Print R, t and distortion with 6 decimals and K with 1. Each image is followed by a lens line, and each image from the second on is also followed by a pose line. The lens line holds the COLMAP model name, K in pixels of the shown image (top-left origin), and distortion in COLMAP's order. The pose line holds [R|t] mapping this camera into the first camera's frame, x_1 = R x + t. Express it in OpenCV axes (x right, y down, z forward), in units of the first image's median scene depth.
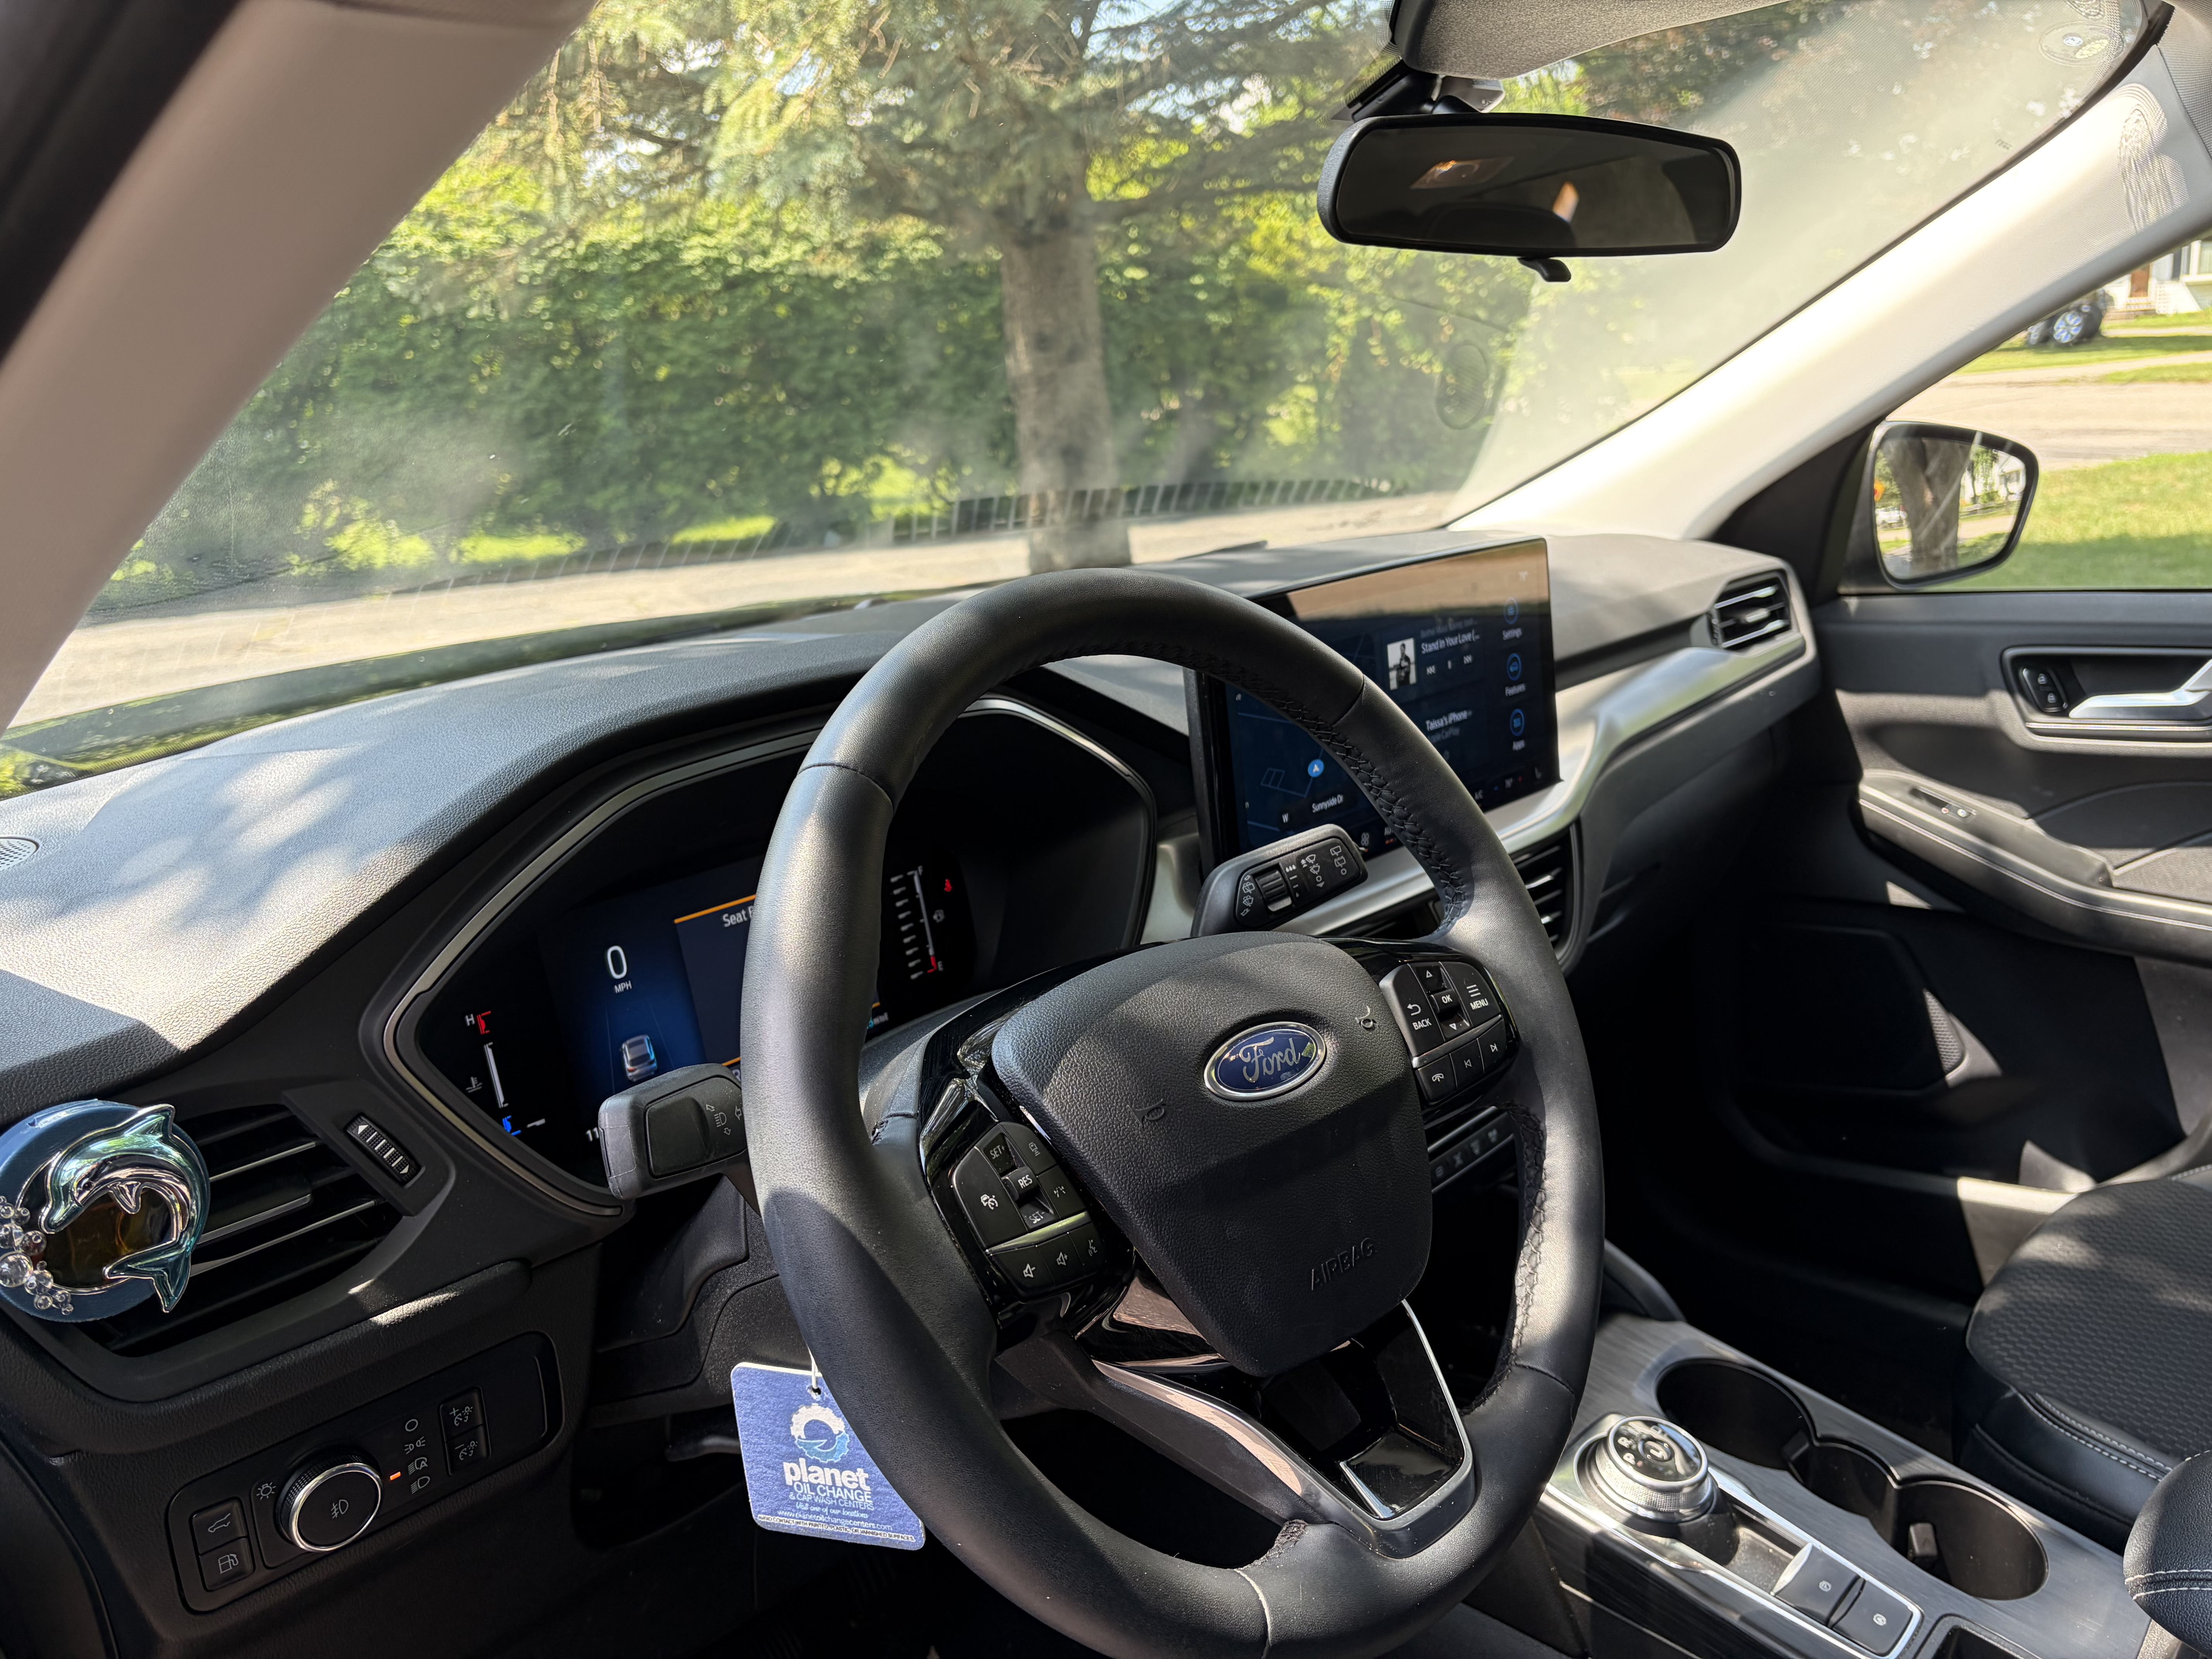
lens RADIAL K [[1702.2, 0, 1114.3], [0, 1702.2, 855.3], [0, 0, 1]] dist [0.018765, -0.010071]
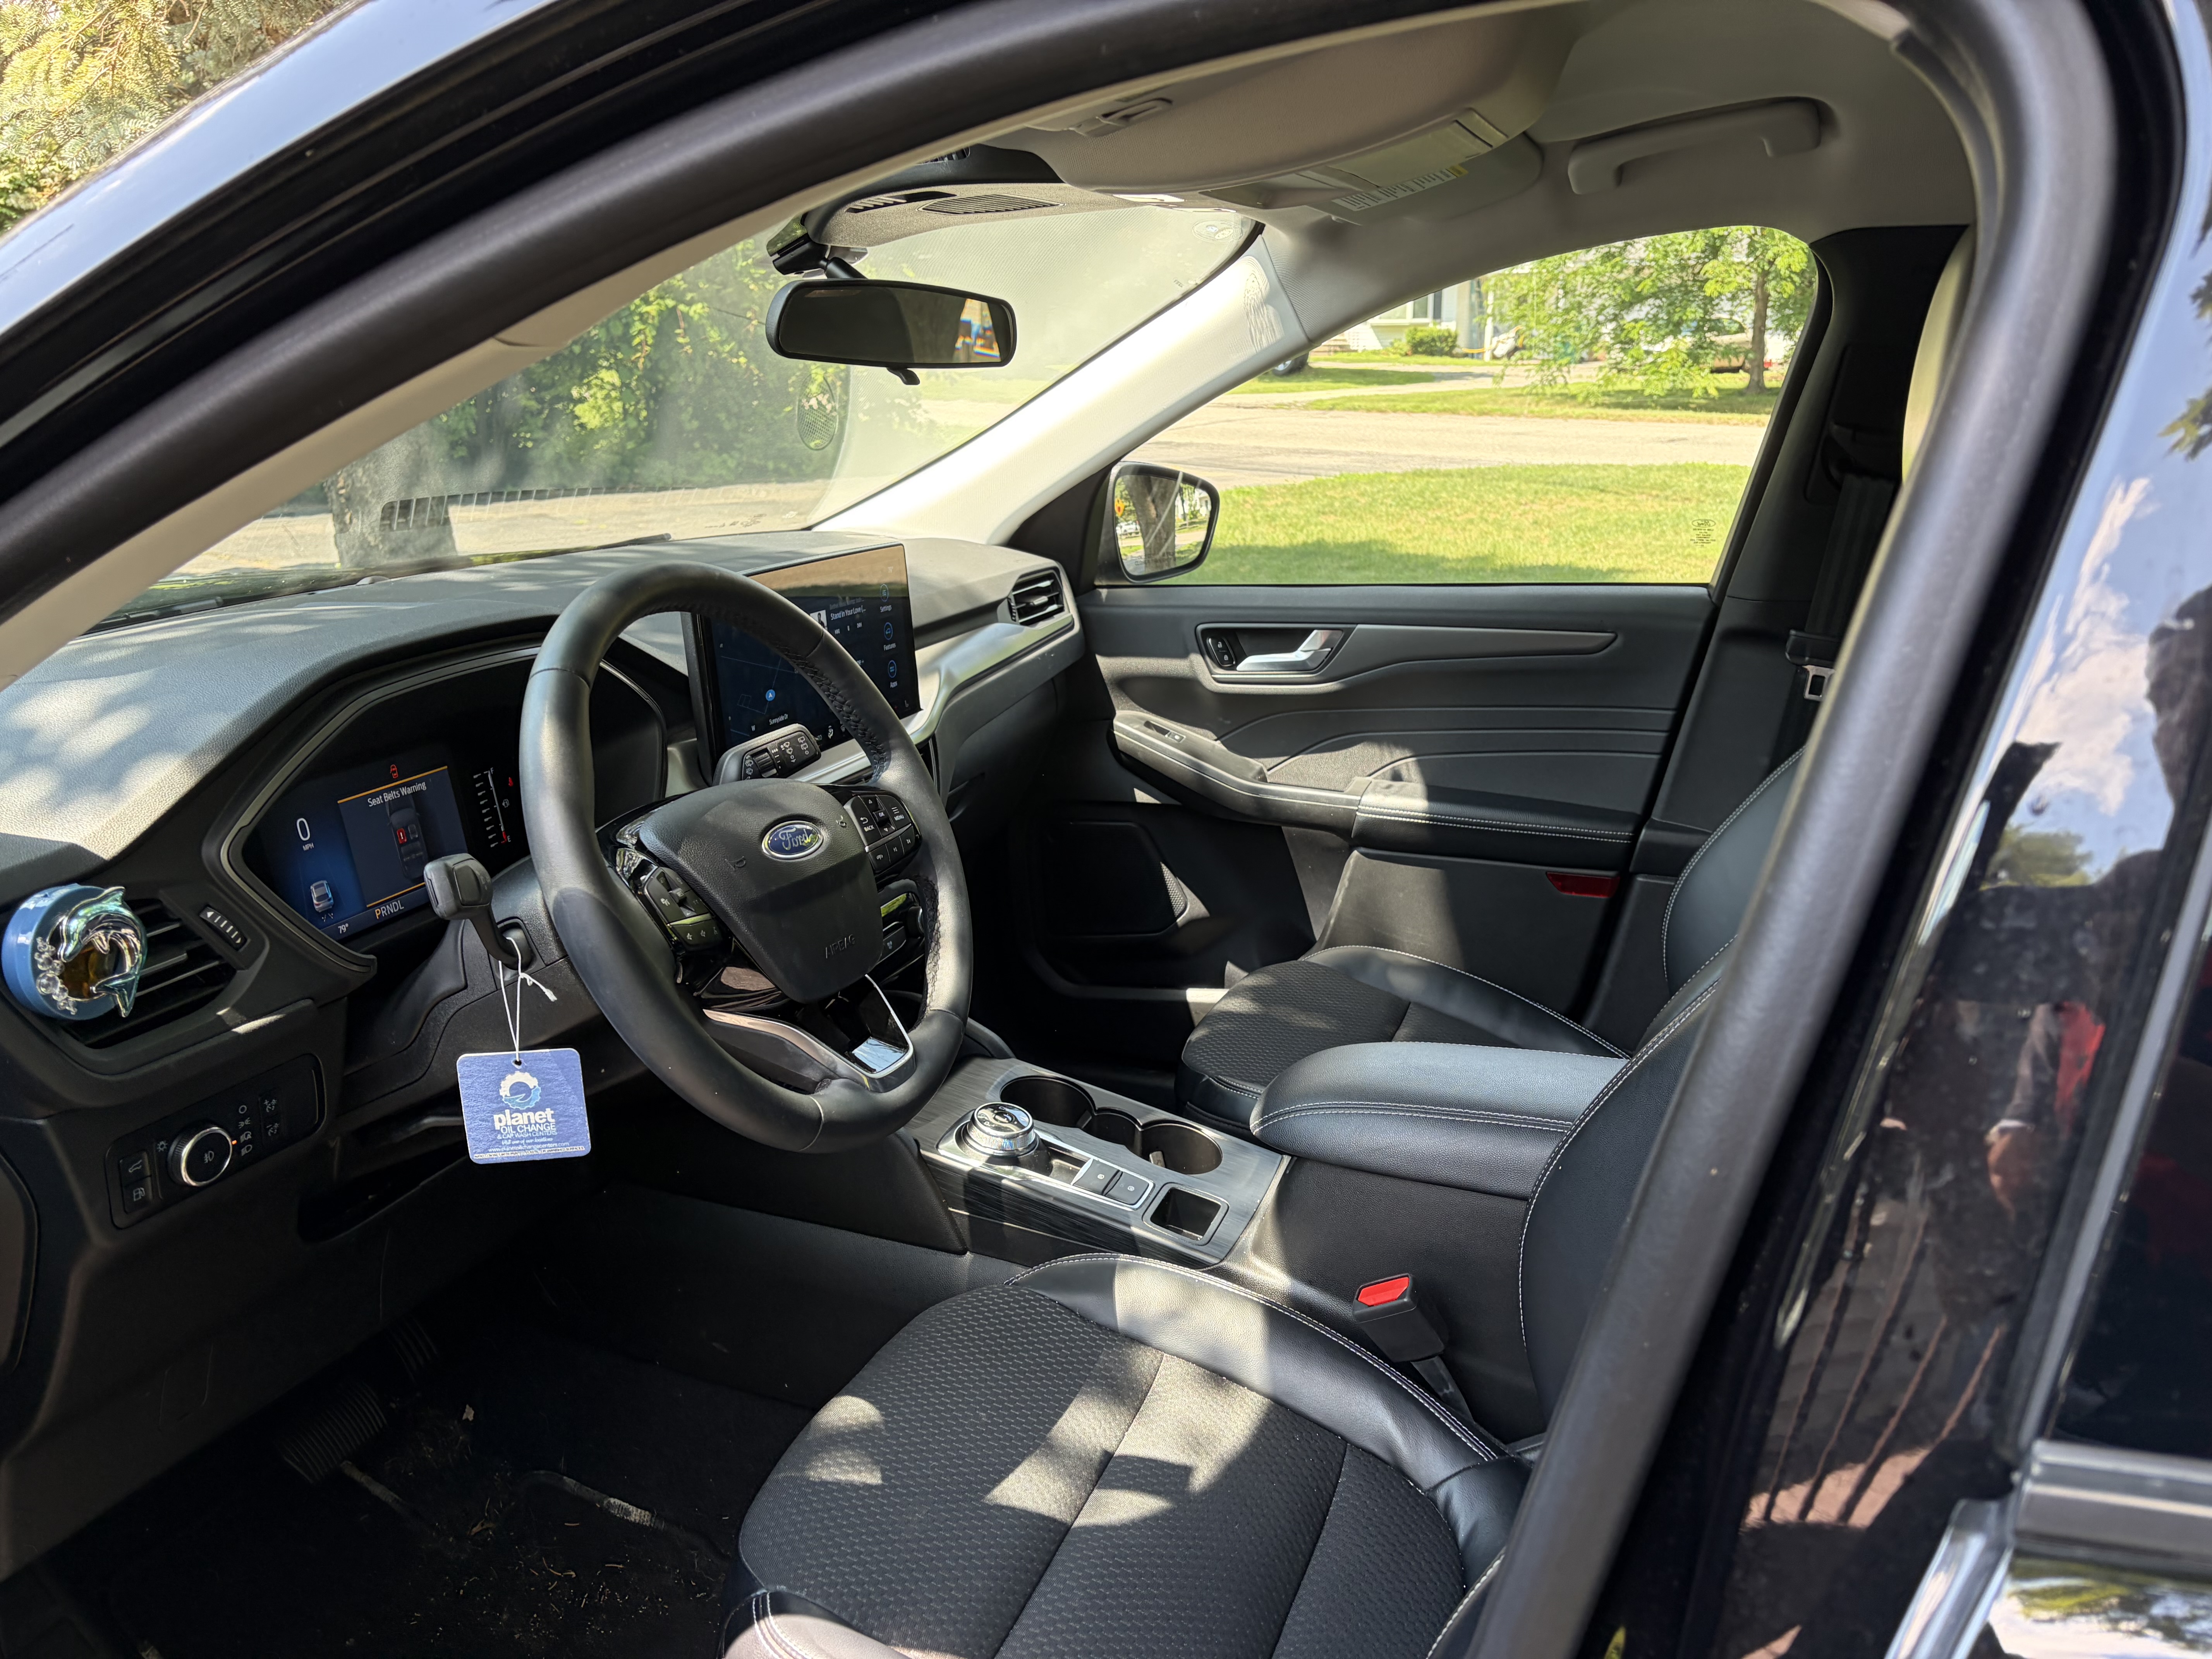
lens RADIAL K [[1702.2, 0, 1114.3], [0, 1702.2, 855.3], [0, 0, 1]] dist [0.018765, -0.010071]
pose [[0.921796, -0.046001, 0.384936, -0.153686], [0.042845, 0.998941, 0.016775, 0.063771], [-0.385300, 0.001030, 0.922791, -0.417022]]
